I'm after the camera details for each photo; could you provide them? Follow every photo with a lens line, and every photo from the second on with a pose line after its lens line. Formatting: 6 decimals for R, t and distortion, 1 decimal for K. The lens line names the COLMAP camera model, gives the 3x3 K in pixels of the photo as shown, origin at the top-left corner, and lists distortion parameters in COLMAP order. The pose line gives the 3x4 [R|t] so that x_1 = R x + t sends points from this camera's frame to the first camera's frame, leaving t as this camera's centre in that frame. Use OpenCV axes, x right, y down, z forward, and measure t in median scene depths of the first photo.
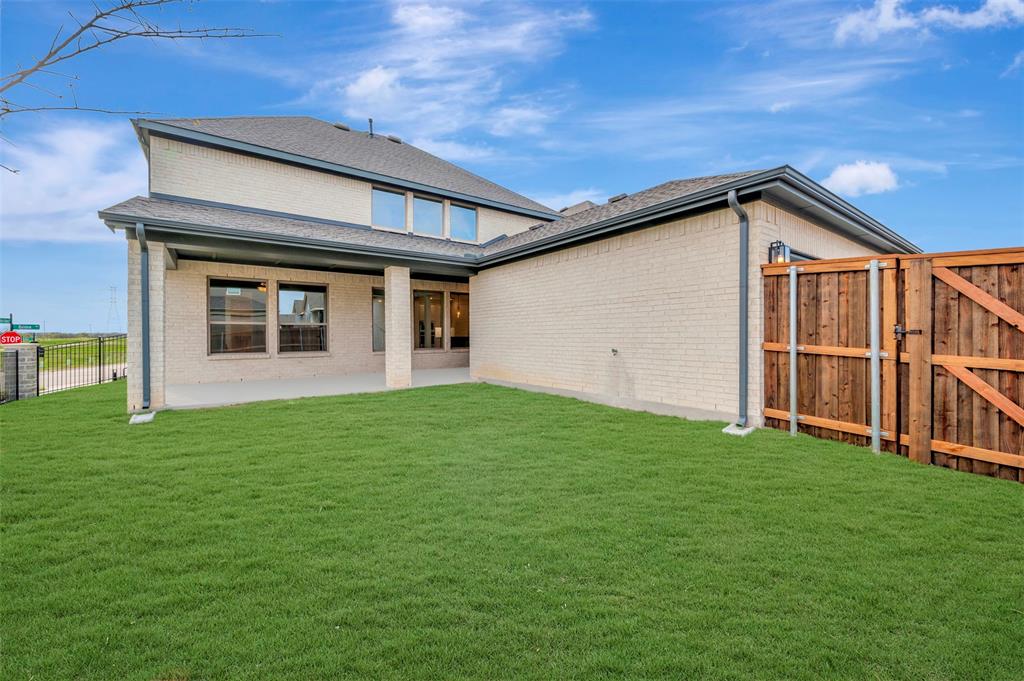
lens RADIAL K [[410.1, 0, 515.5], [0, 410.1, 335.5], [0, 0, 1]] dist [0.000812, 0.000187]
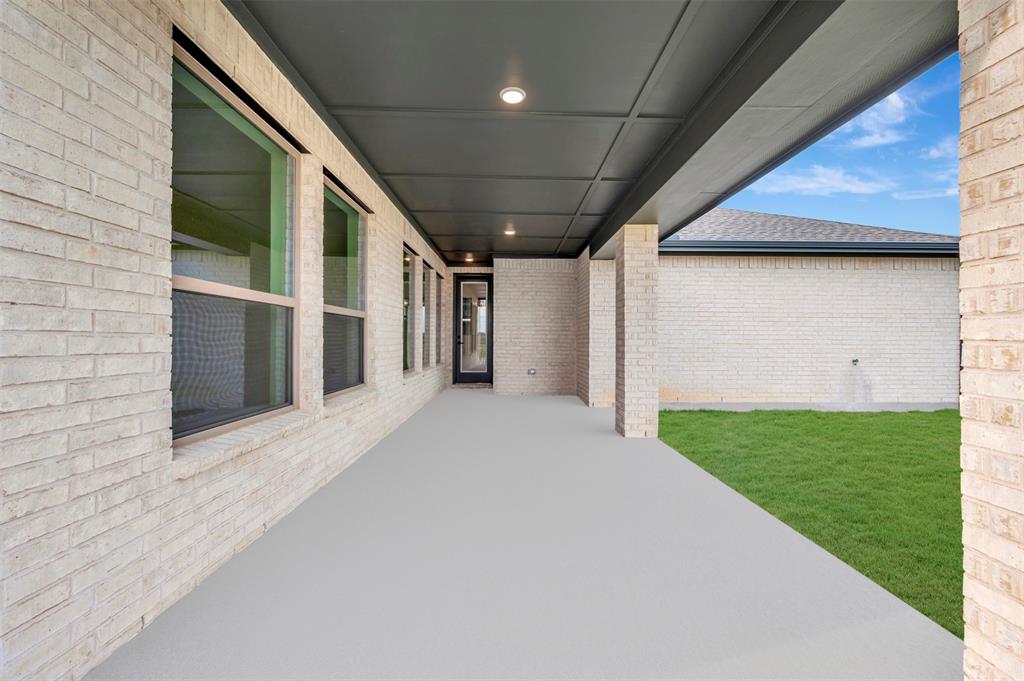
lens RADIAL K [[410.1, 0, 515.5], [0, 410.1, 335.5], [0, 0, 1]] dist [0.000812, 0.000187]
pose [[0.574762, 0.011706, 0.818237, -1.198711], [-0.010628, 0.999920, -0.006840, -0.013477], [-0.818252, -0.004765, 0.574841, 1.127140]]
